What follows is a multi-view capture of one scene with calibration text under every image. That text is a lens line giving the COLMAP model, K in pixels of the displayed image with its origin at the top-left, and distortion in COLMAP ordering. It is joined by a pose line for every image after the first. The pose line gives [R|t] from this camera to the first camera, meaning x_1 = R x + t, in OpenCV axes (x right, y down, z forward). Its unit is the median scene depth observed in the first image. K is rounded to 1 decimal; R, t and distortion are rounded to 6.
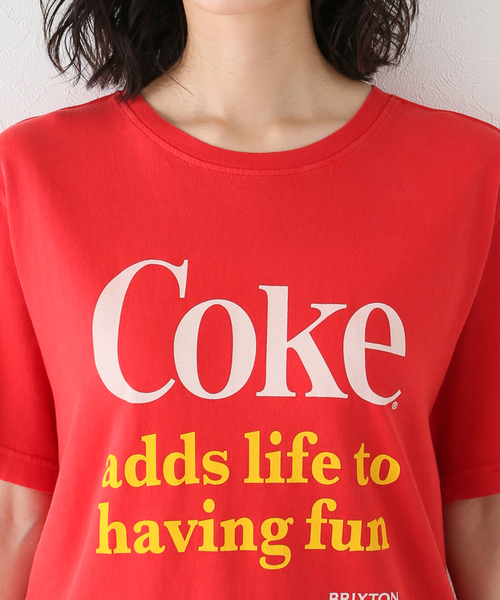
lens RADIAL K [[1275.1, 0, 271.7], [0, 1275.1, 300.9], [0, 0, 1]] dist [0.647769, -8.172112]
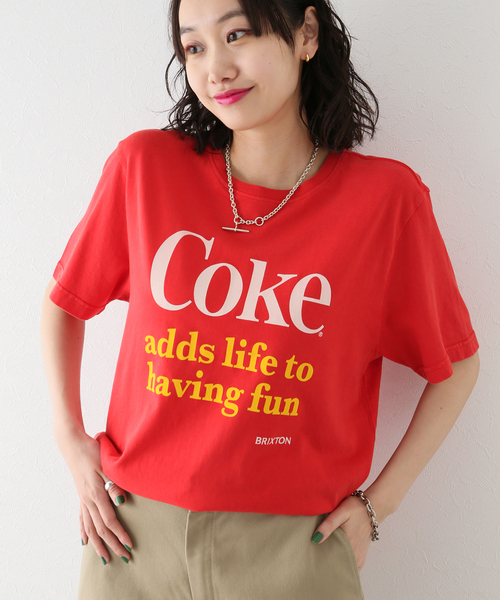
lens RADIAL K [[1106.3, 0, 250.0], [0, 1106.3, 300.0], [0, 0, 1]] dist [-0.021127, -0.021373]
pose [[0.984947, 0.171949, 0.017676, -0.024427], [-0.172771, 0.982496, 0.069662, -0.056838], [-0.005389, -0.071667, 0.997414, -0.491086]]
